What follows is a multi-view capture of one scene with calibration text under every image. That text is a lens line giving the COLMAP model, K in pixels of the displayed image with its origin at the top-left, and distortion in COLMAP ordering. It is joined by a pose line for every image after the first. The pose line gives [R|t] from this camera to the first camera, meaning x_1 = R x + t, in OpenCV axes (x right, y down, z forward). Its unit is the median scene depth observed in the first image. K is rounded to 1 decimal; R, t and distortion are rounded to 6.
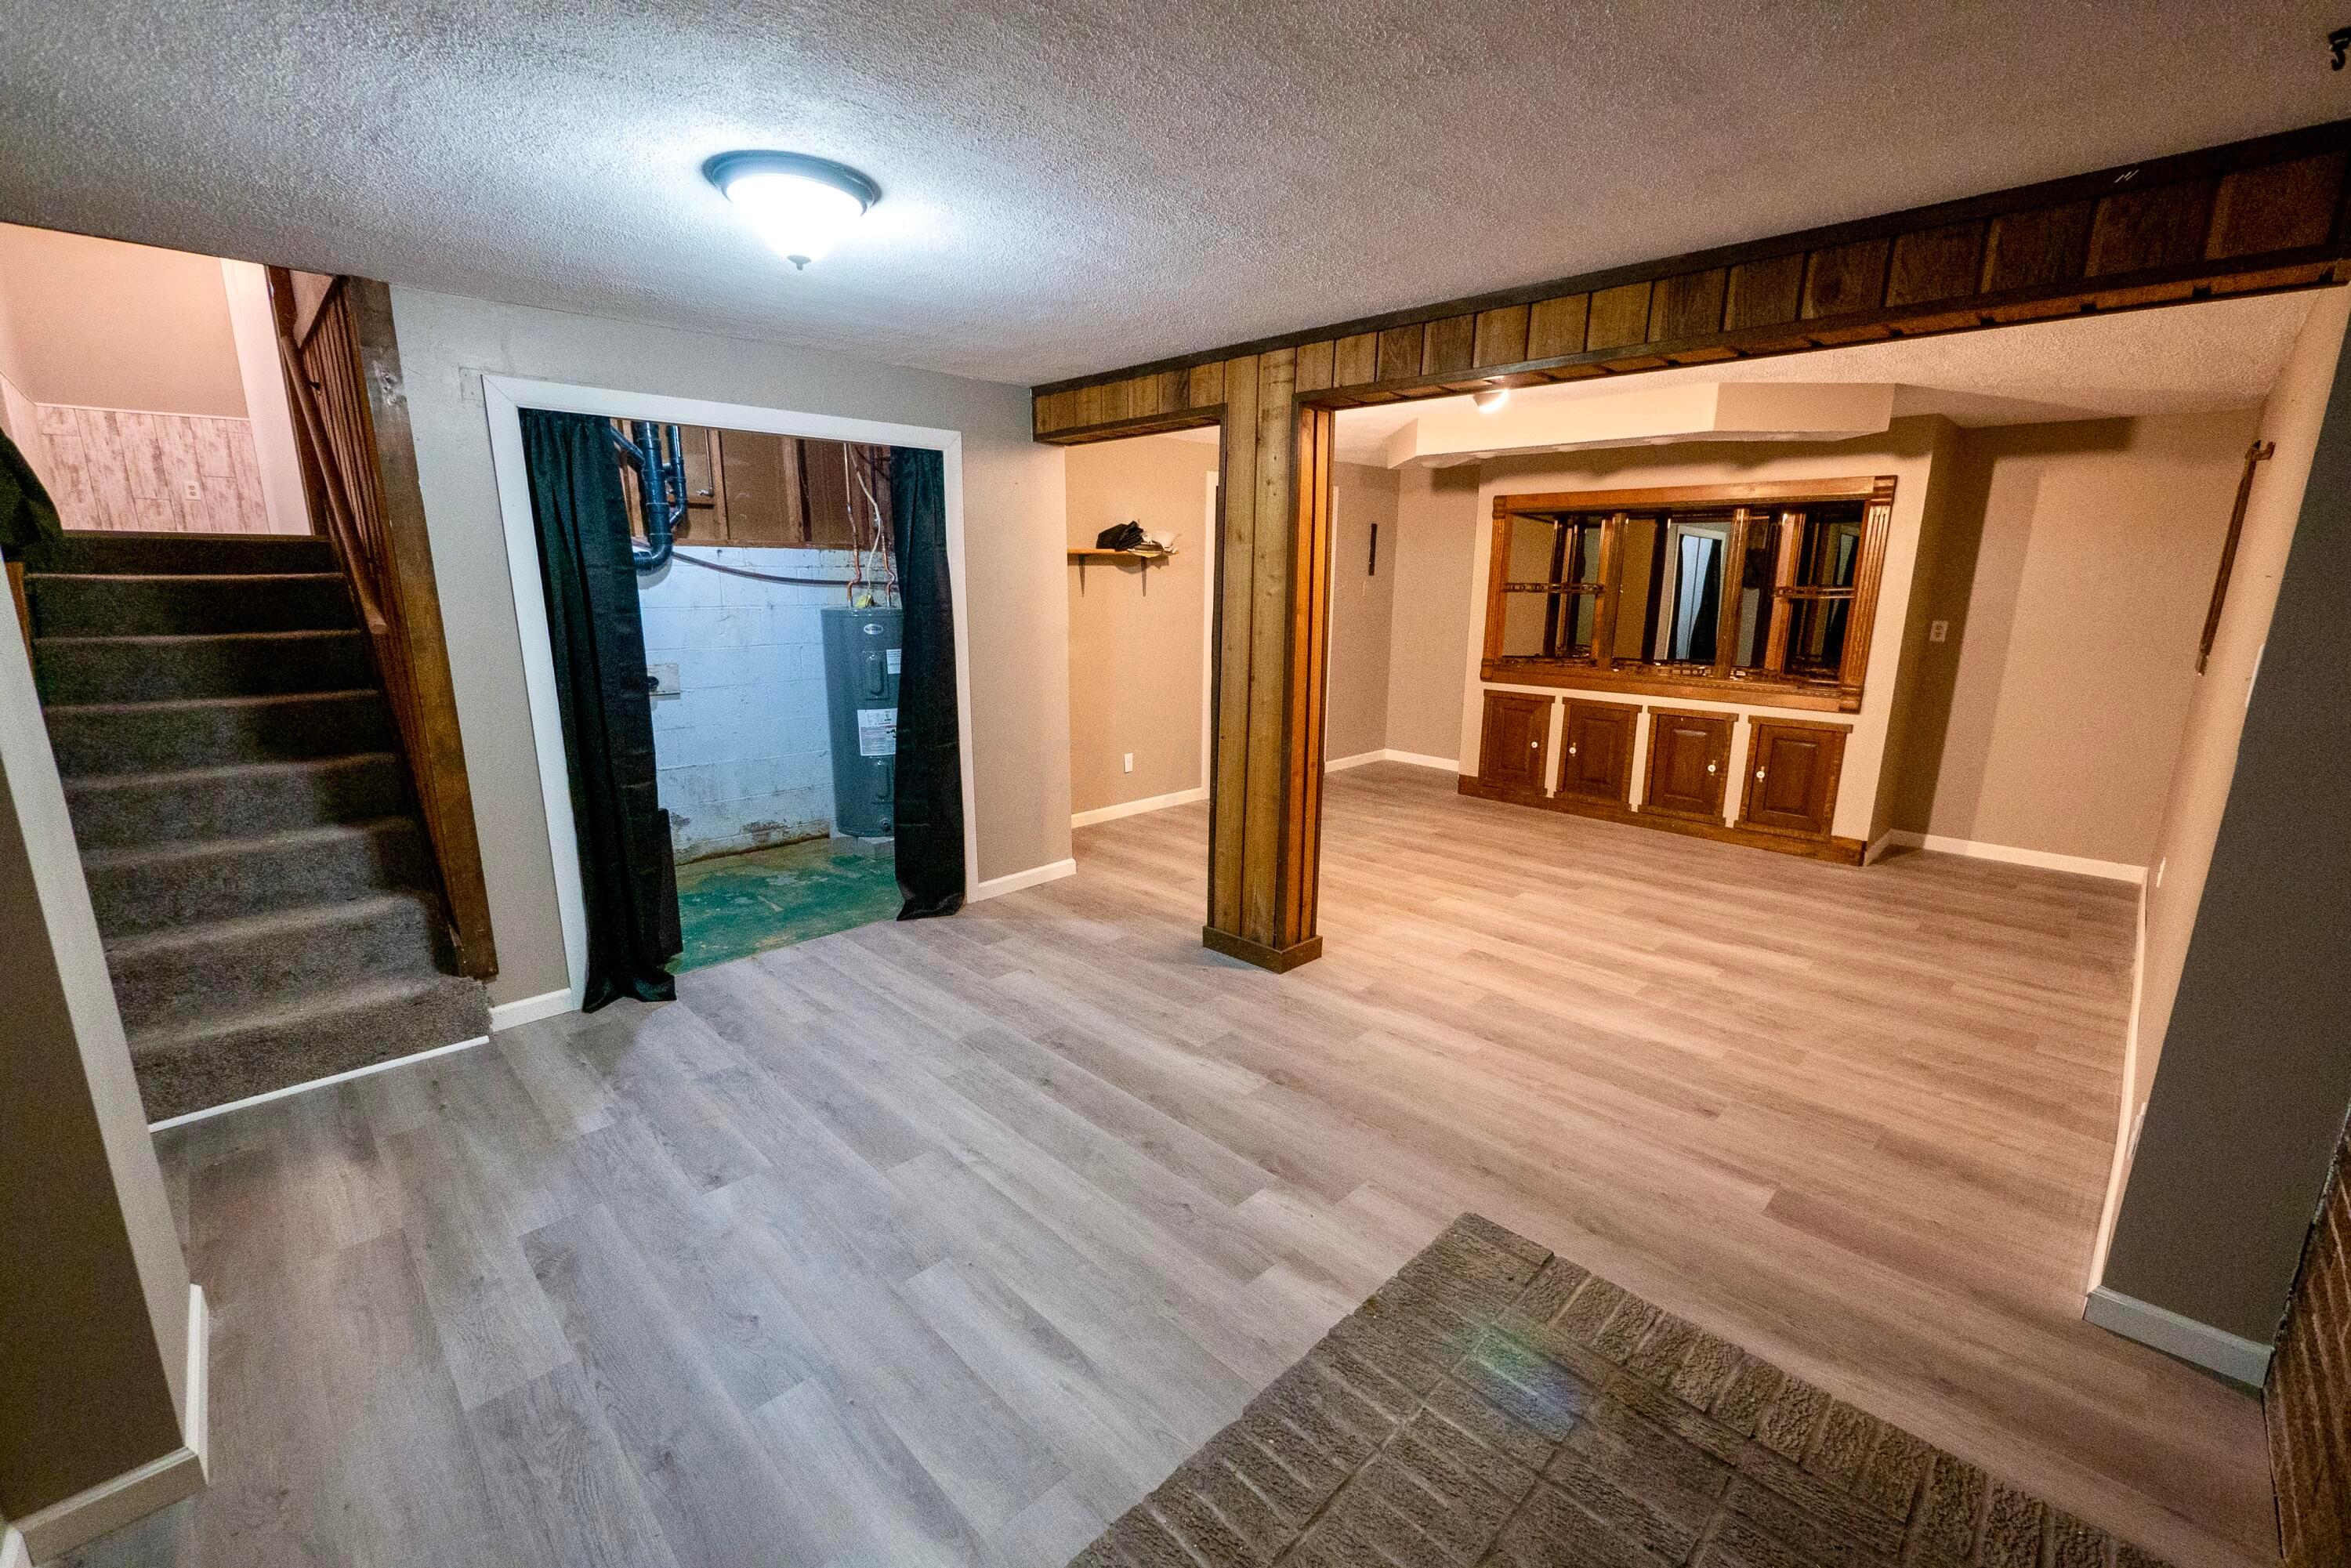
lens RADIAL K [[979.1, 0, 1170.3], [0, 979.1, 792.8], [0, 0, 1]] dist [-0.007333, -0.000063]
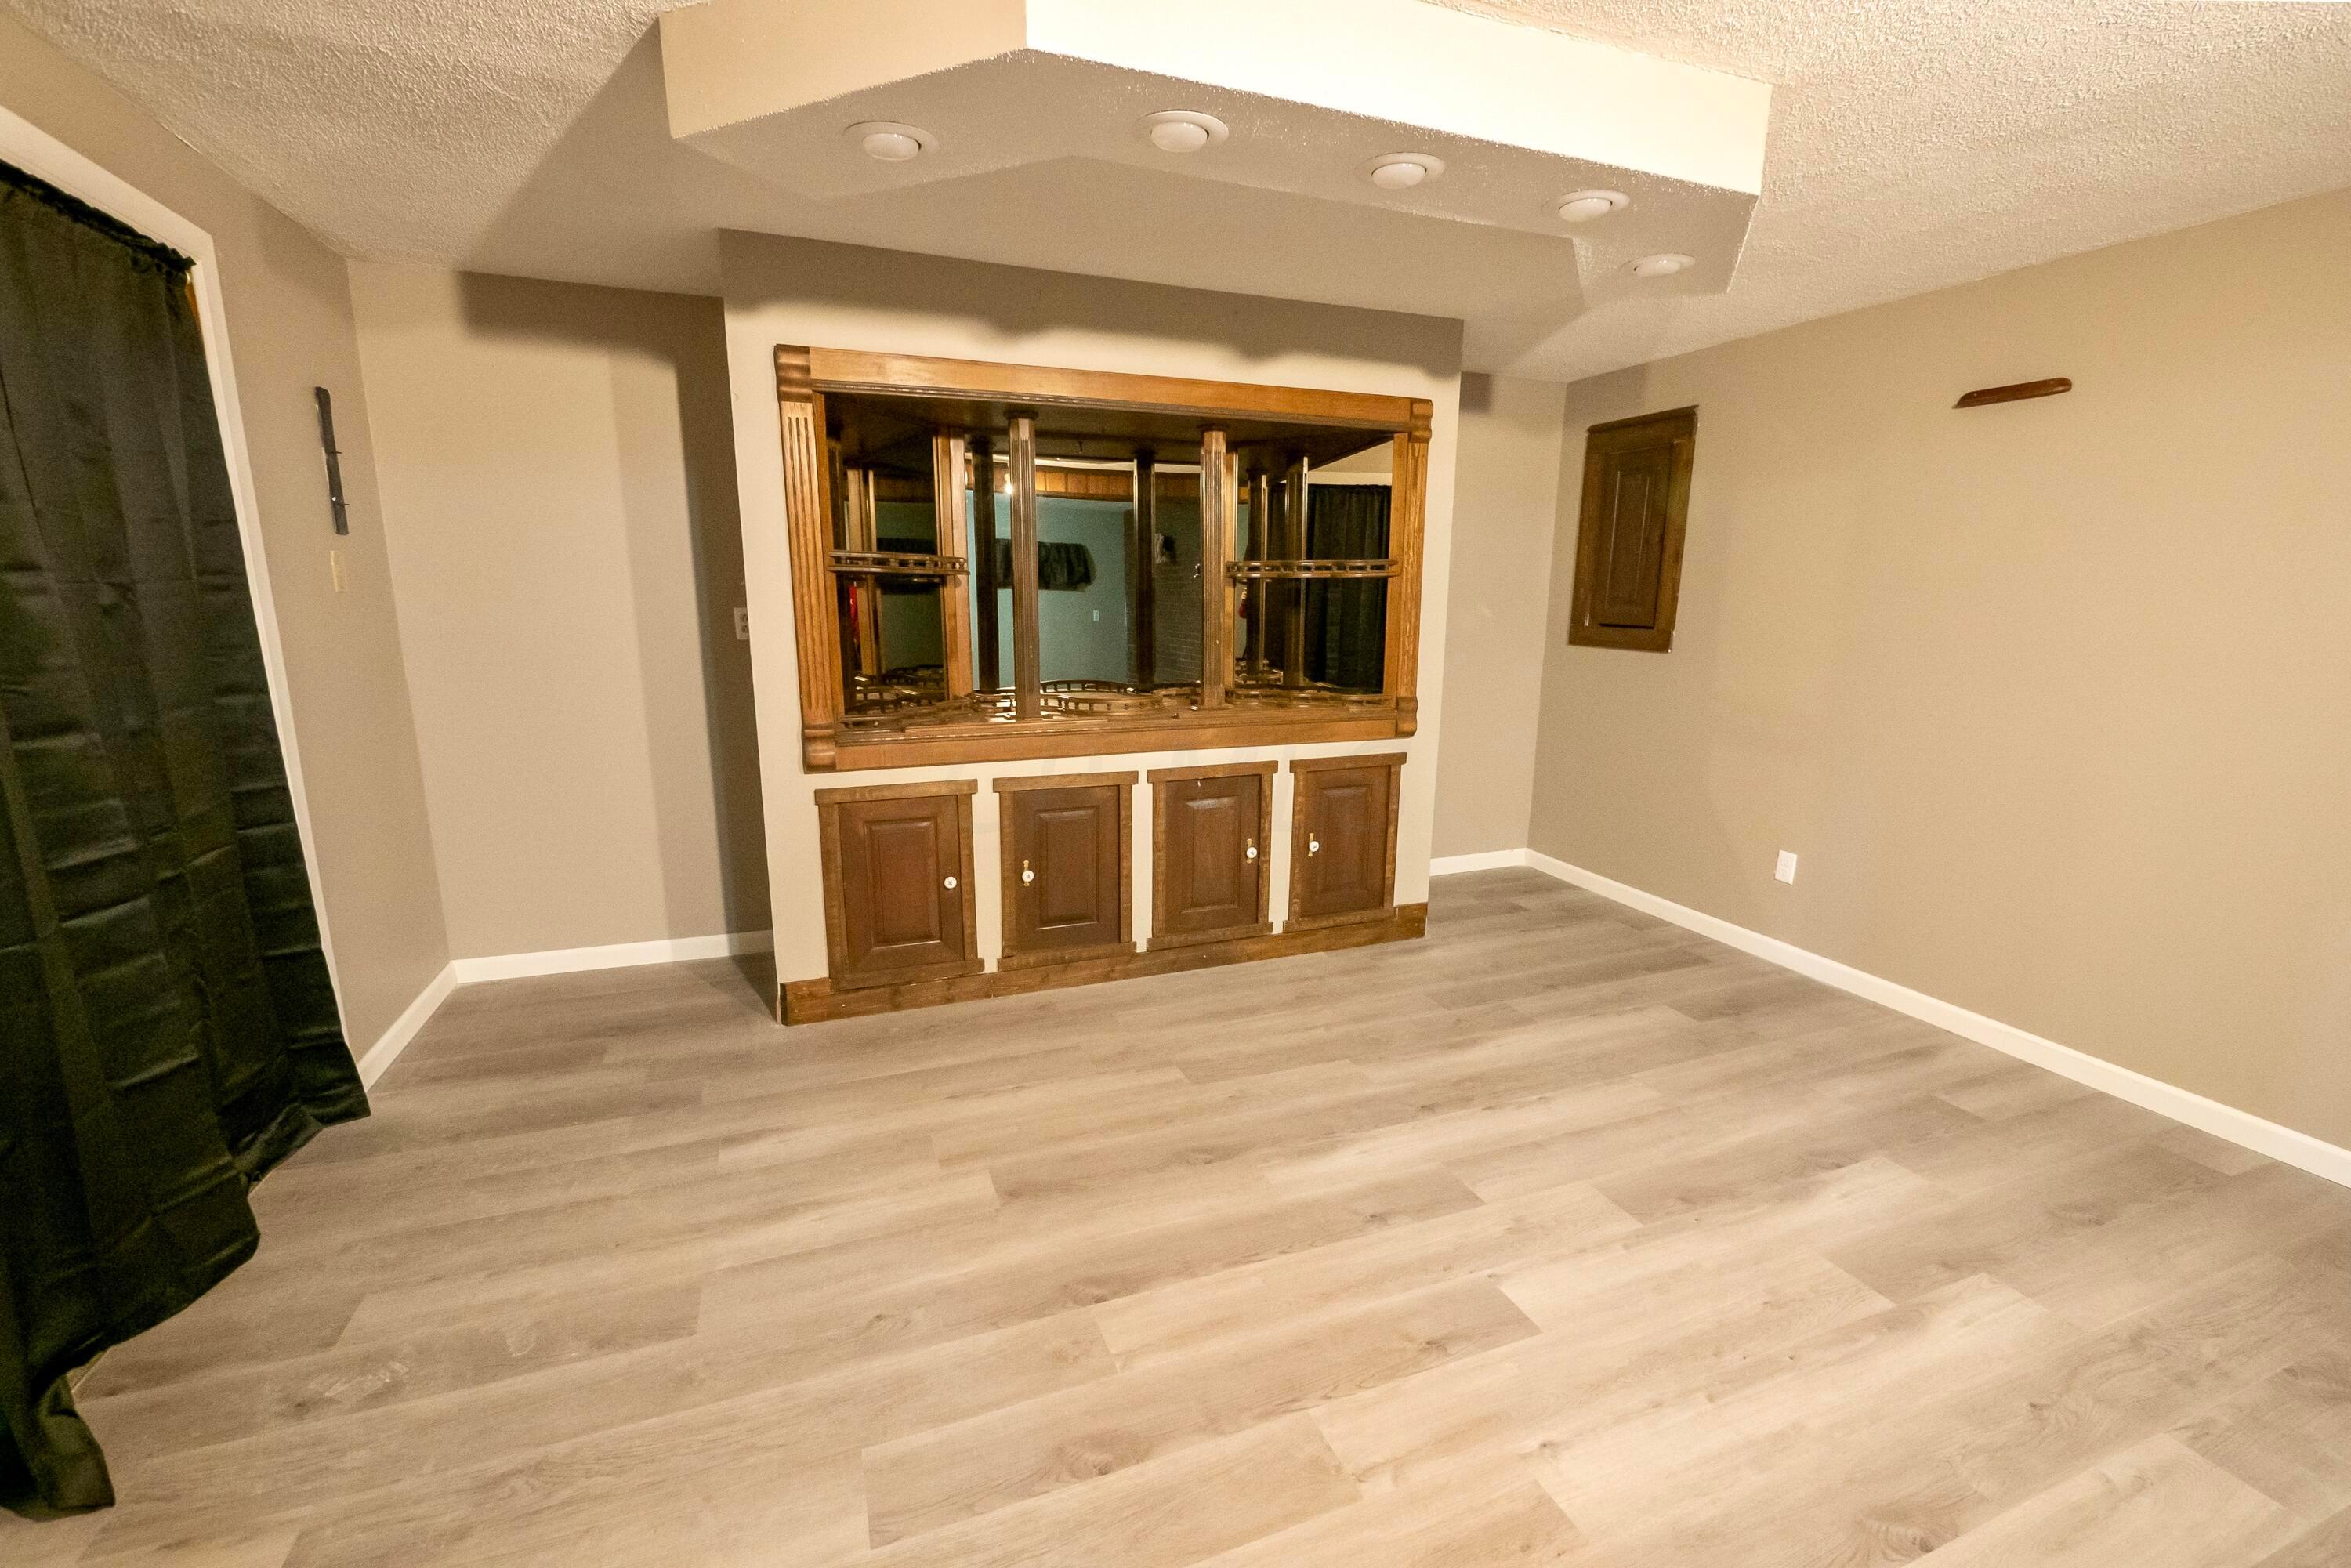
lens RADIAL K [[968.4, 0, 1167.9], [0, 968.4, 789.5], [0, 0, 1]] dist [-0.014293, -0.000021]
pose [[0.403926, -0.192071, 0.894401, -0.015087], [0.197627, 0.972943, 0.119686, -0.209736], [-0.893190, 0.128414, 0.430955, 1.098242]]
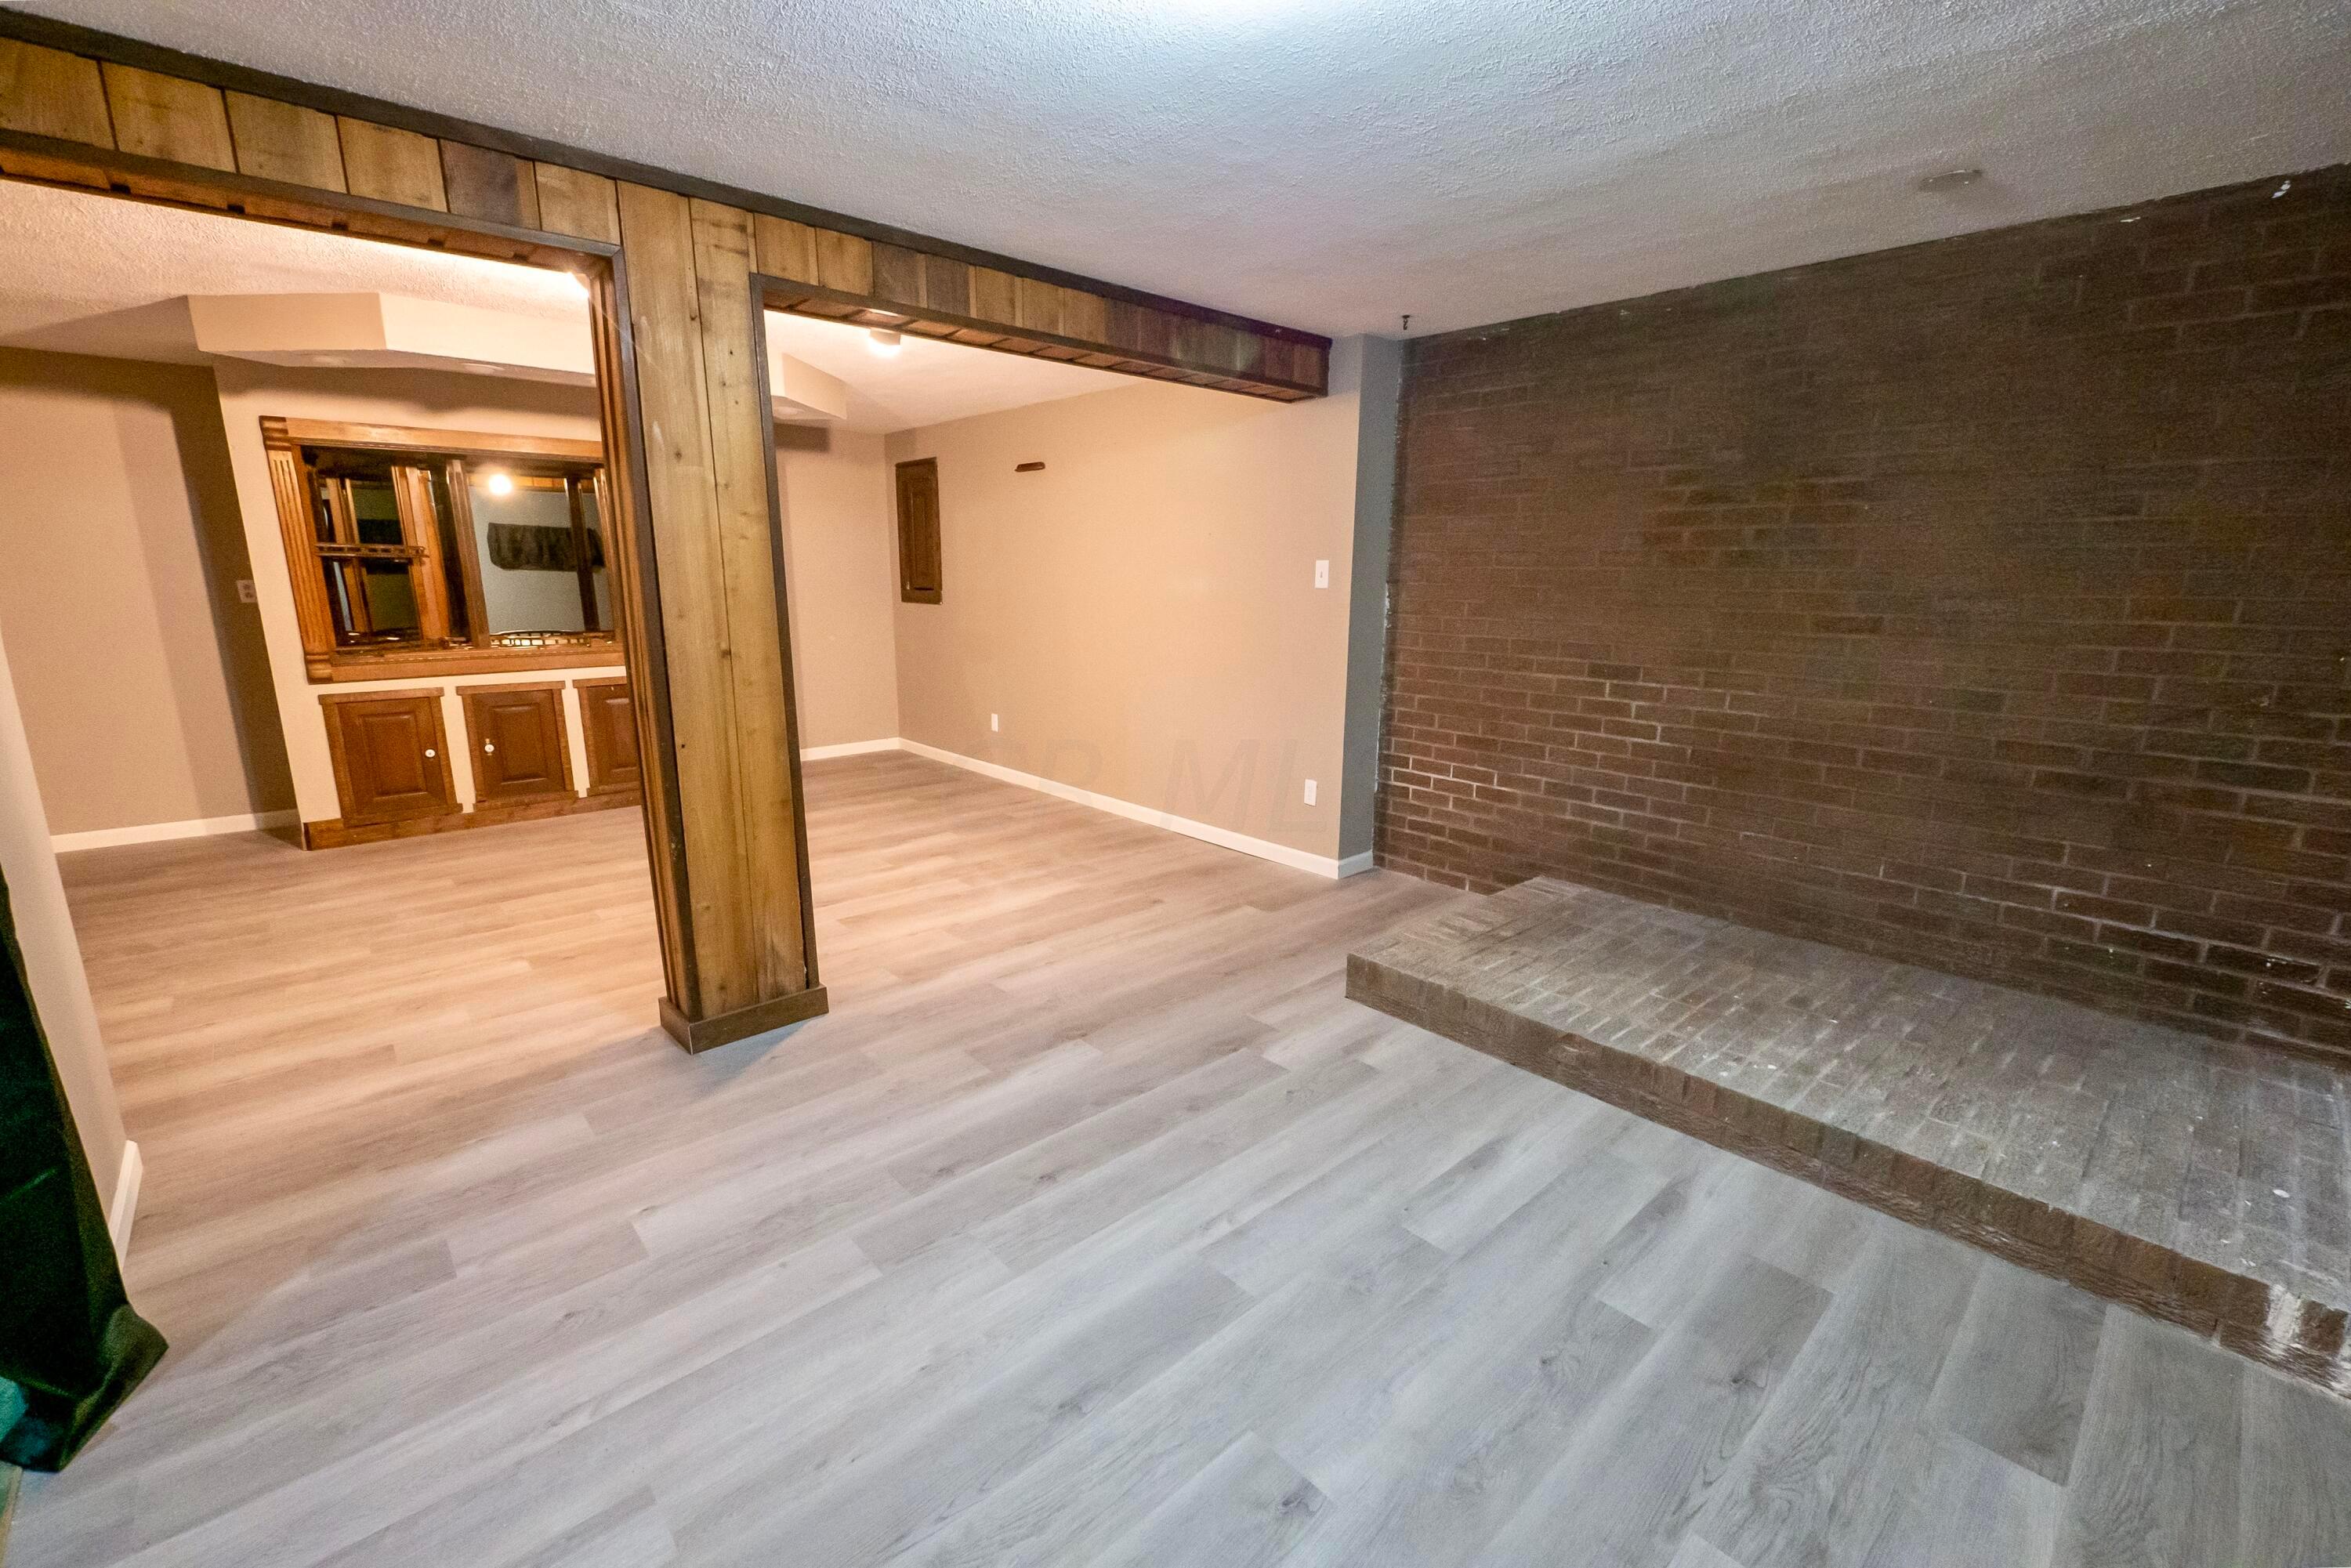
lens RADIAL K [[979.1, 0, 1170.3], [0, 979.1, 792.8], [0, 0, 1]] dist [-0.007333, -0.000063]
pose [[0.042875, -0.228737, 0.972544, -0.582982], [0.214241, 0.952899, 0.214672, -0.094924], [-0.975839, 0.199155, 0.089860, 0.577688]]
